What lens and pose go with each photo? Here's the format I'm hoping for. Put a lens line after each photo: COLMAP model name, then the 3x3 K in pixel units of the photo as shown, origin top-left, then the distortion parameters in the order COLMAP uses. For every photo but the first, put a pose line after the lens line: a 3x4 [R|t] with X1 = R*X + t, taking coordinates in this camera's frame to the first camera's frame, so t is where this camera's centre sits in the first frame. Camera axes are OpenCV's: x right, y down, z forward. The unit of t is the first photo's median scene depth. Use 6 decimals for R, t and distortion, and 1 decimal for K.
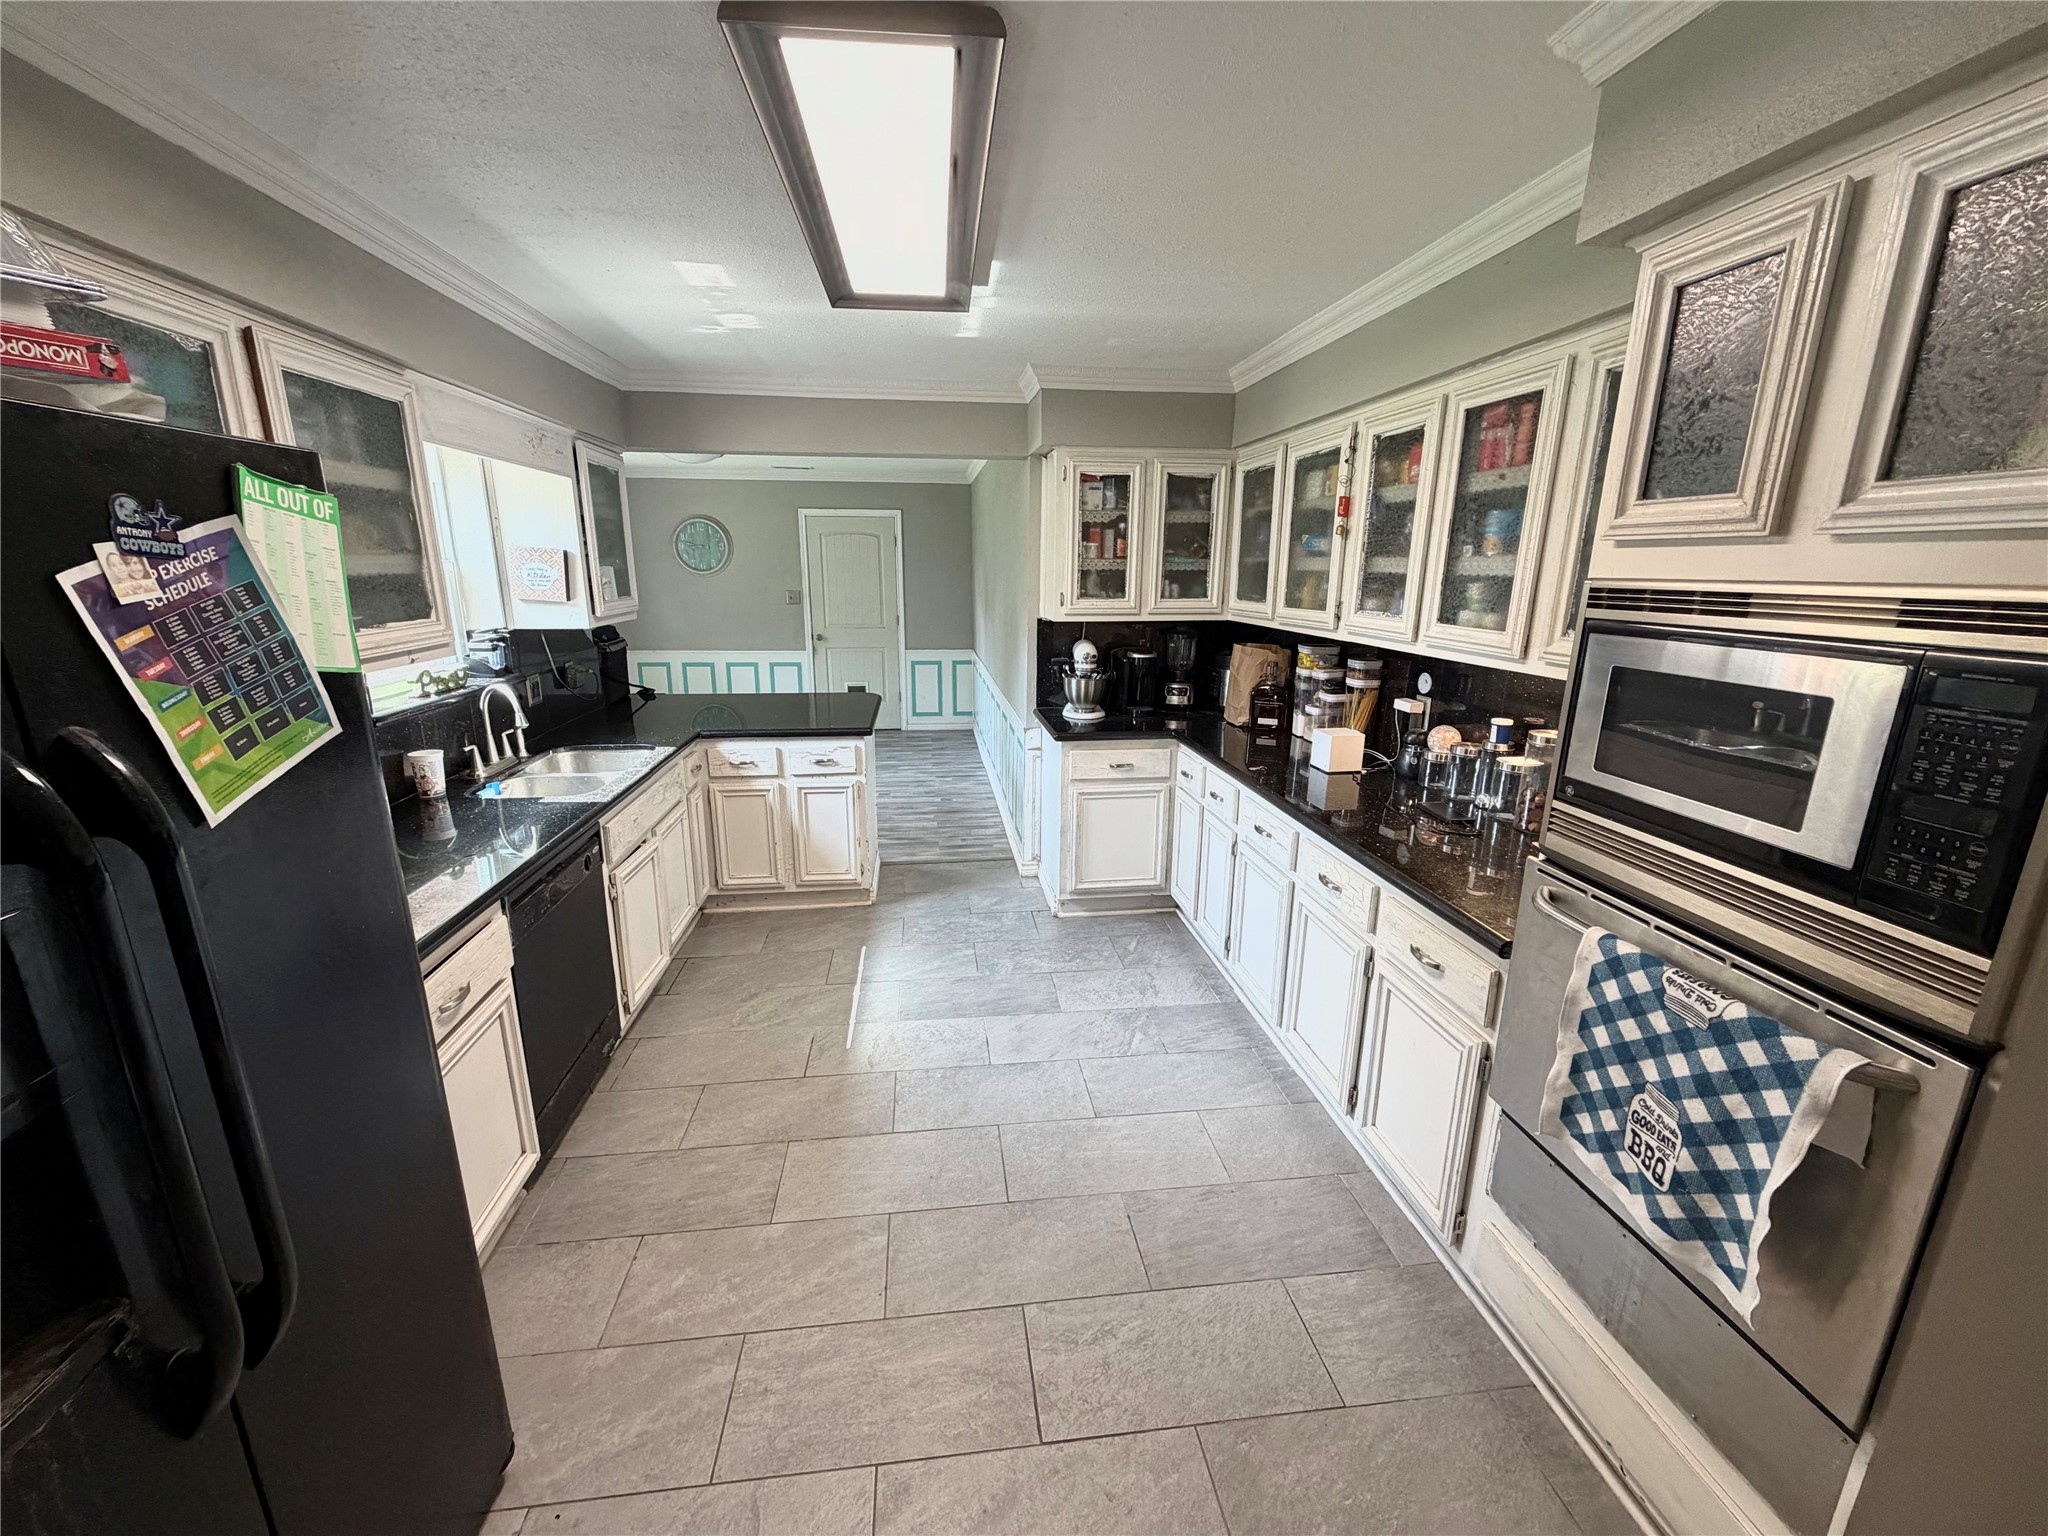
lens RADIAL K [[815.4, 0, 1019.9], [0, 815.4, 765.9], [0, 0, 1]] dist [-0.000608, 0.000582]
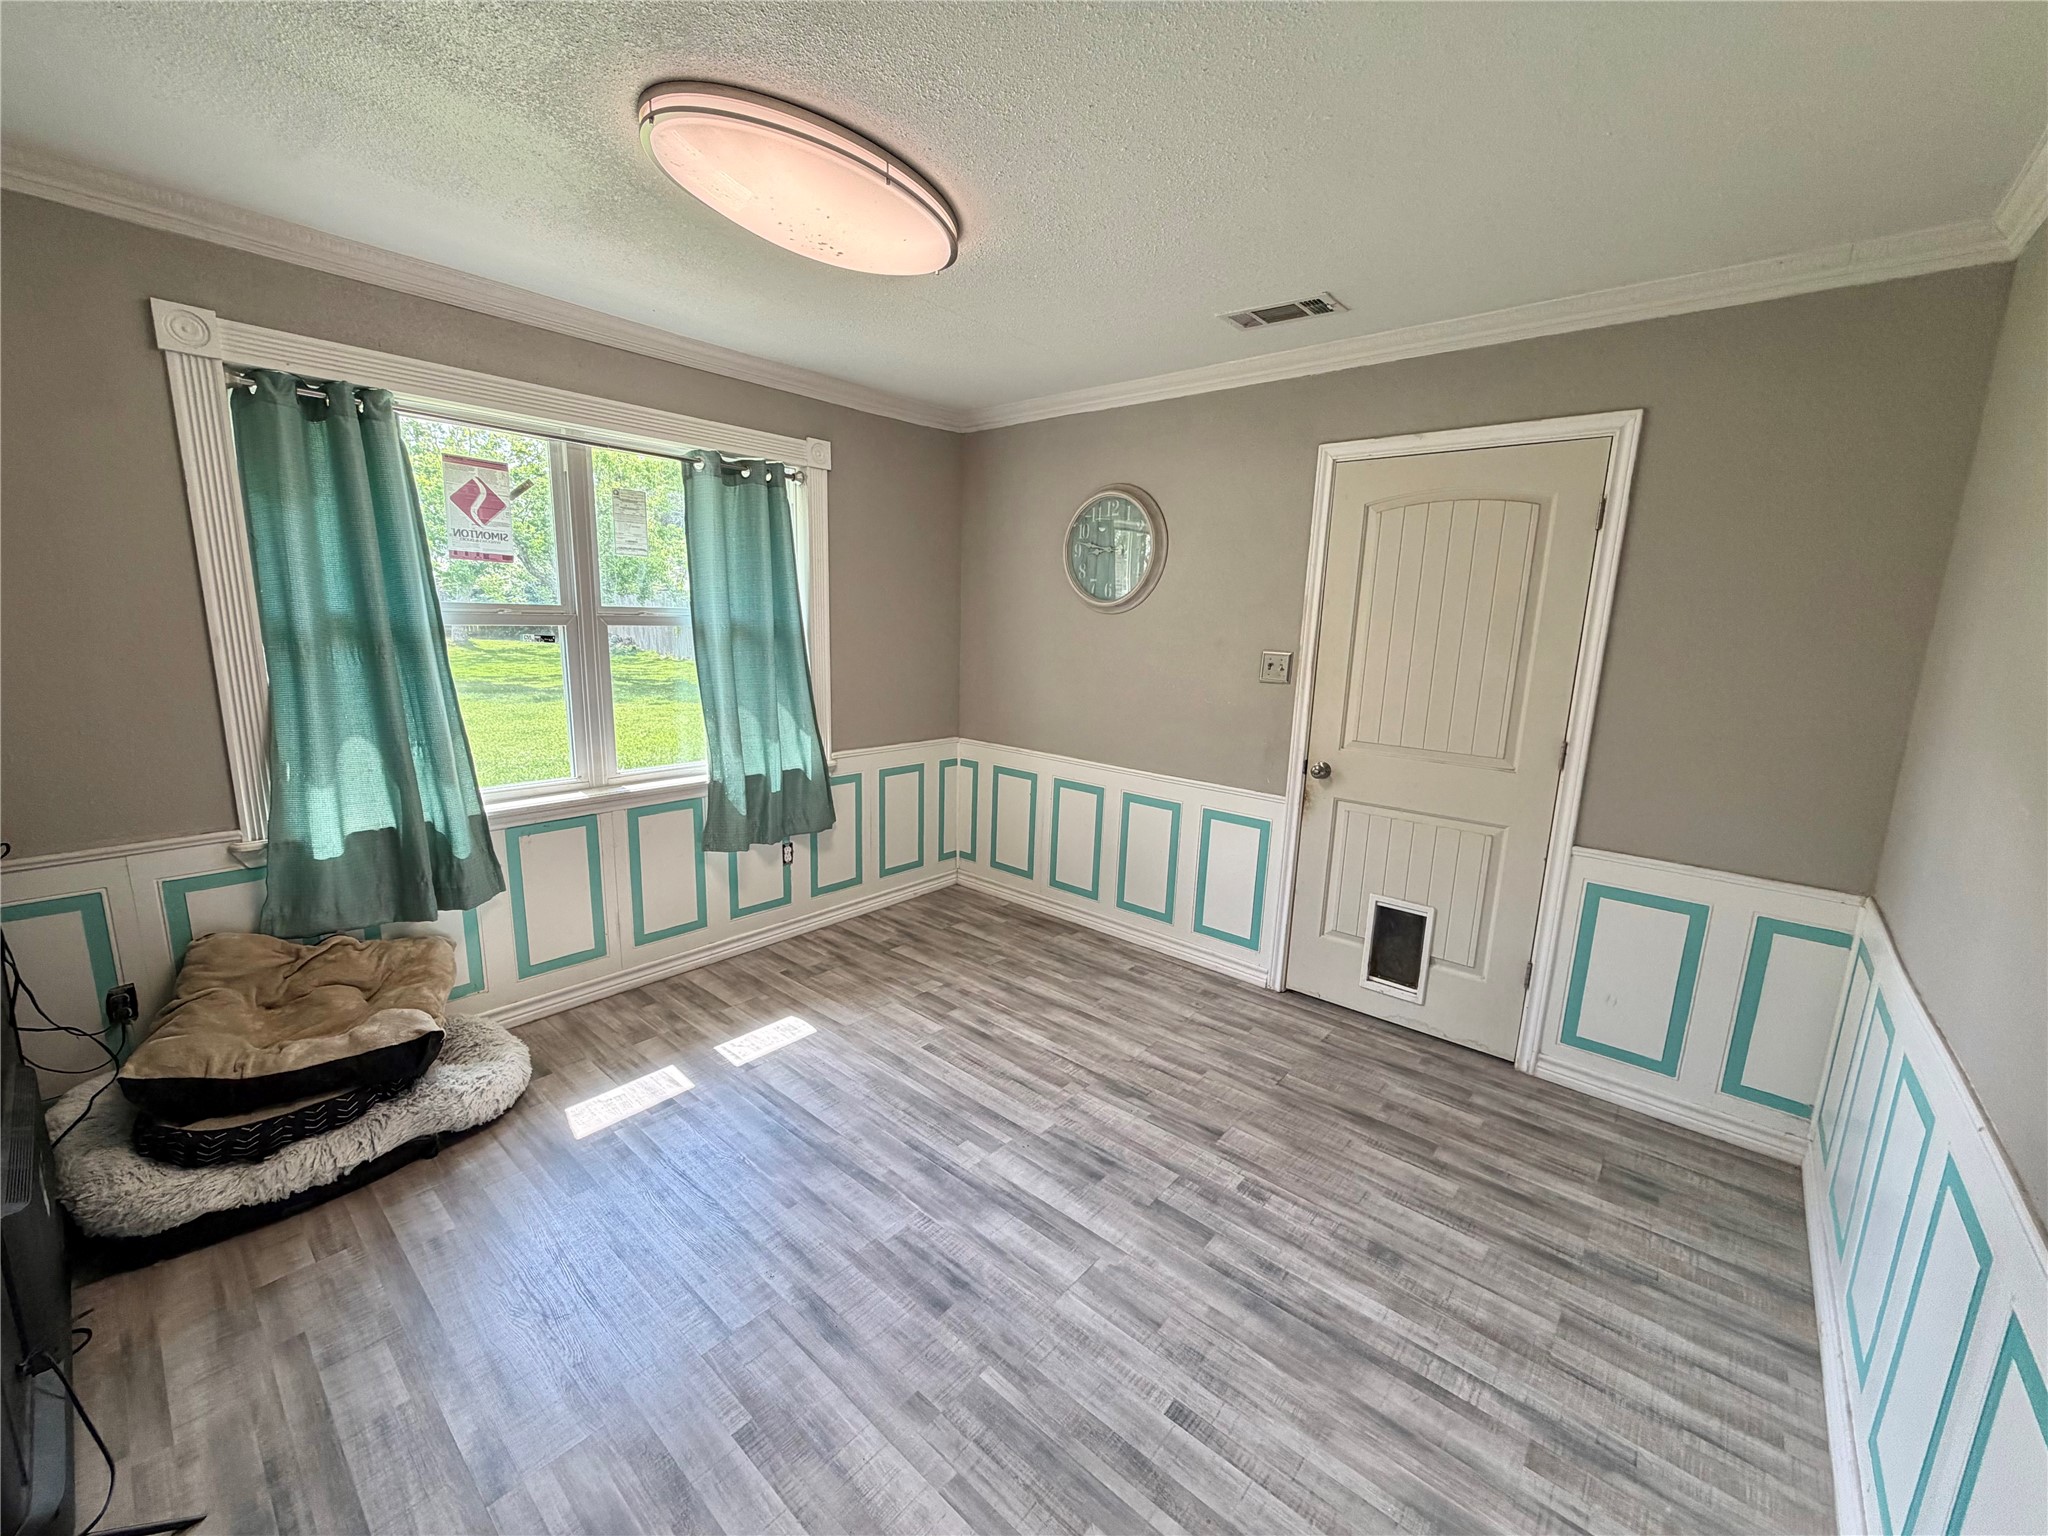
lens RADIAL K [[815.4, 0, 1020.4], [0, 815.4, 766.0], [0, 0, 1]] dist [-0.000608, 0.000582]
pose [[0.671671, 0.152412, -0.725002, -0.481634], [-0.203452, 0.978932, 0.017307, -1.125457], [0.712366, 0.135878, 0.688529, 5.141567]]
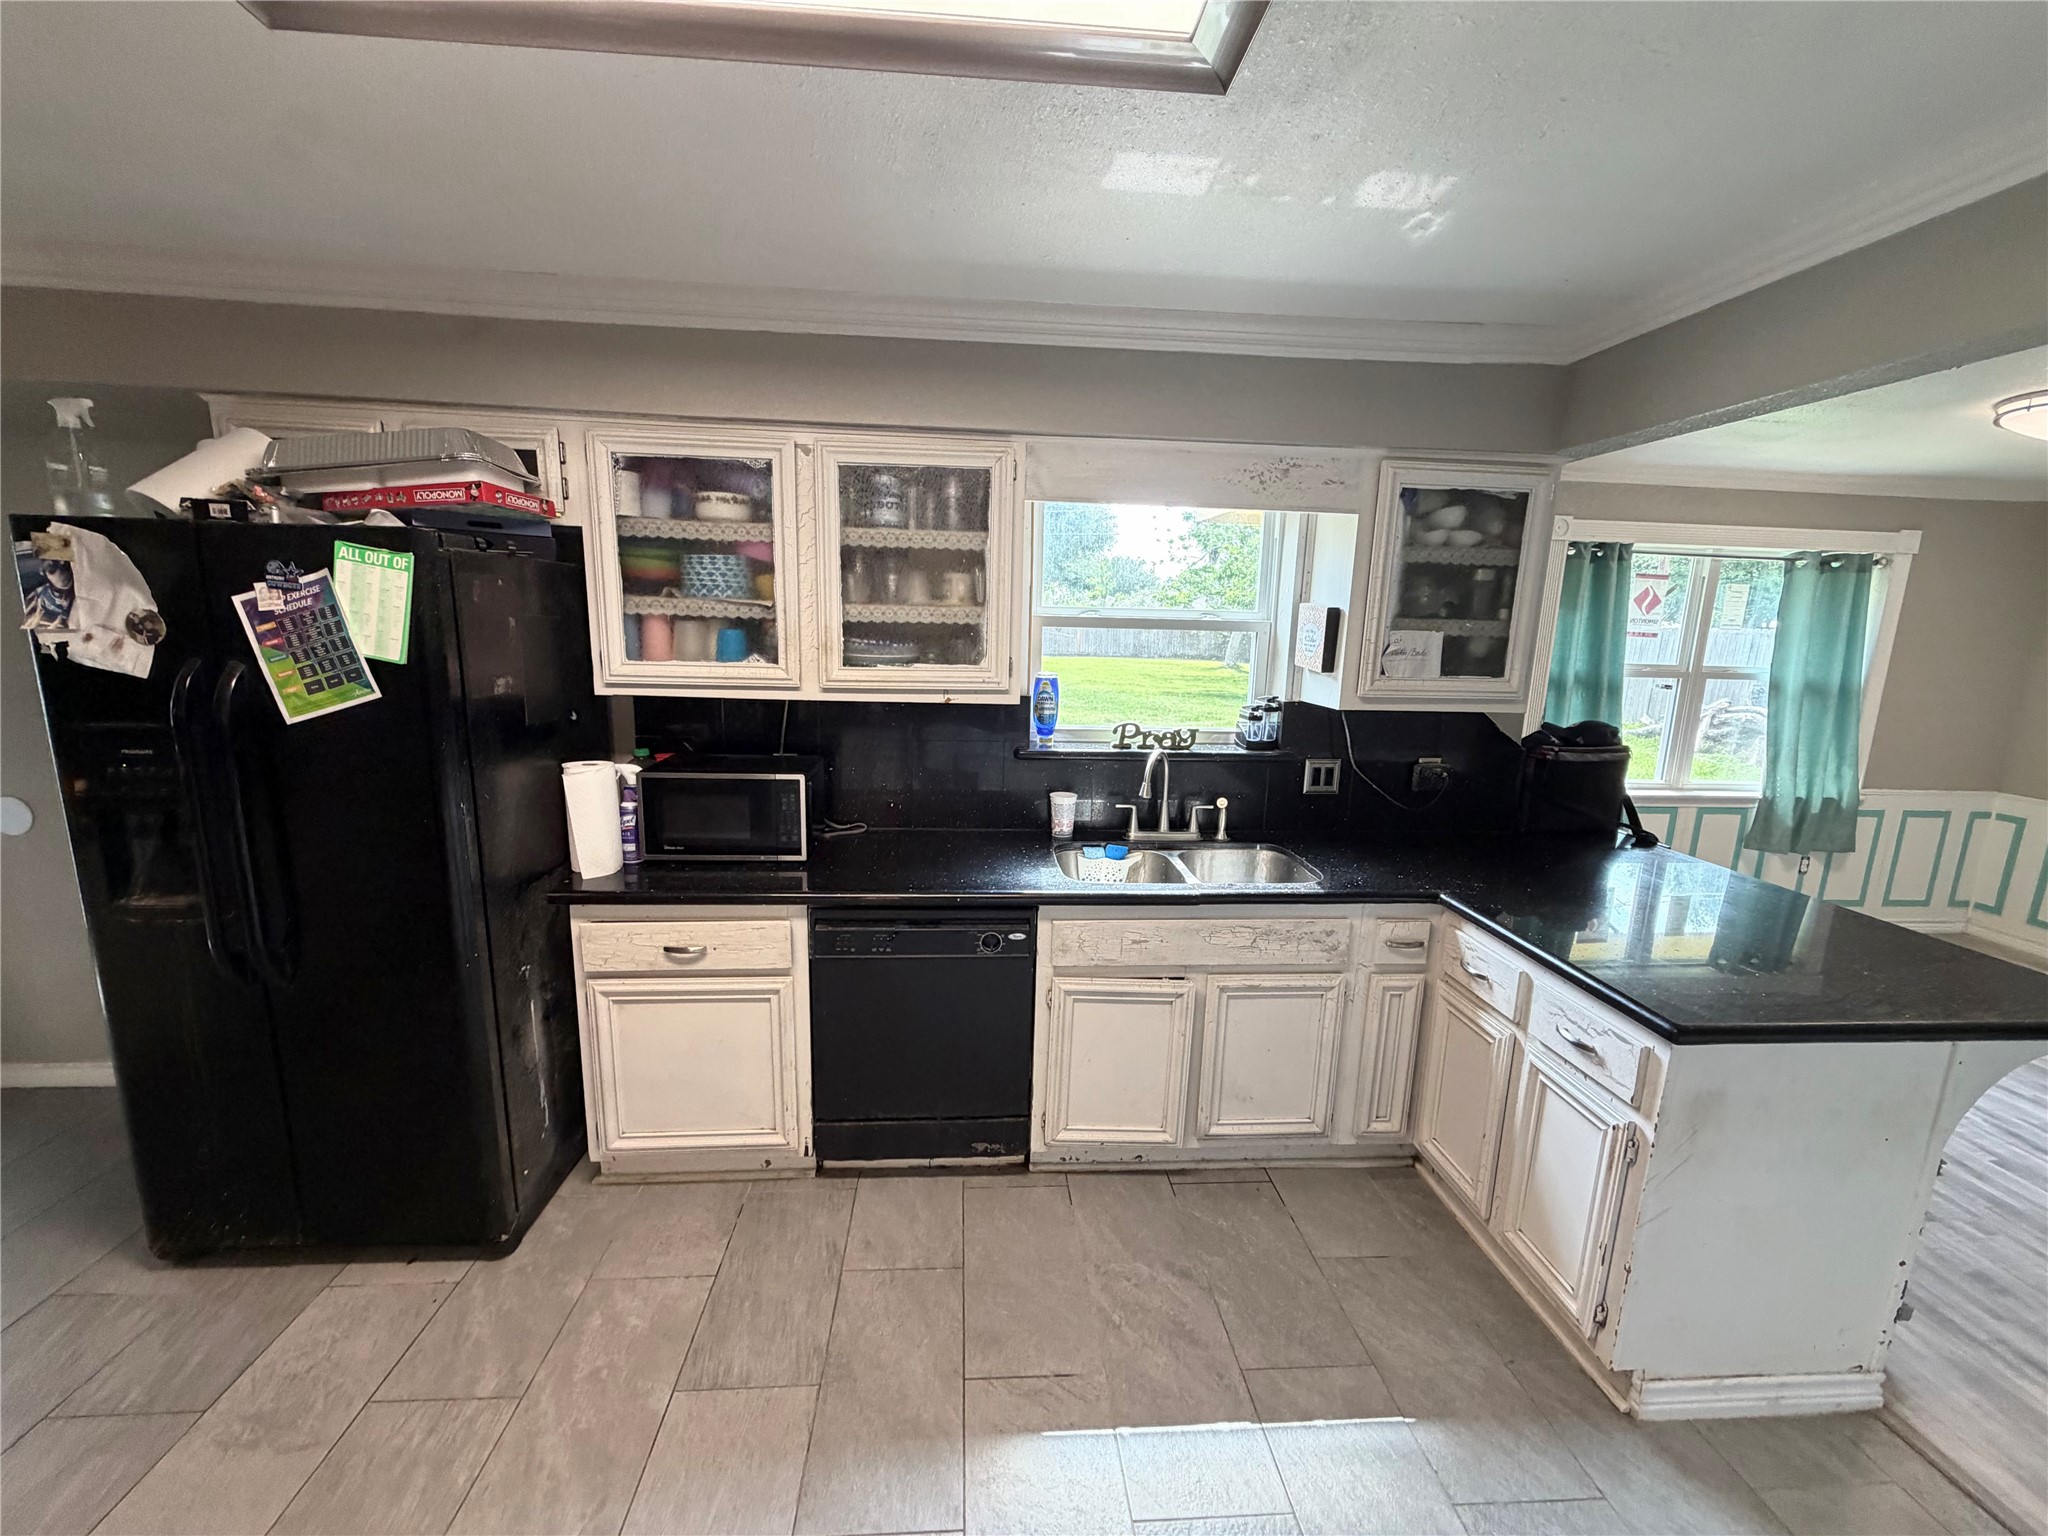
lens RADIAL K [[815.4, 0, 1016.6], [0, 815.4, 765.0], [0, 0, 1]] dist [-0.000608, 0.000582]
pose [[-0.047782, 0.173583, -0.983659, 0.822966], [-0.267743, 0.946520, 0.180035, -0.608267], [0.962305, 0.271971, 0.001249, 2.508073]]
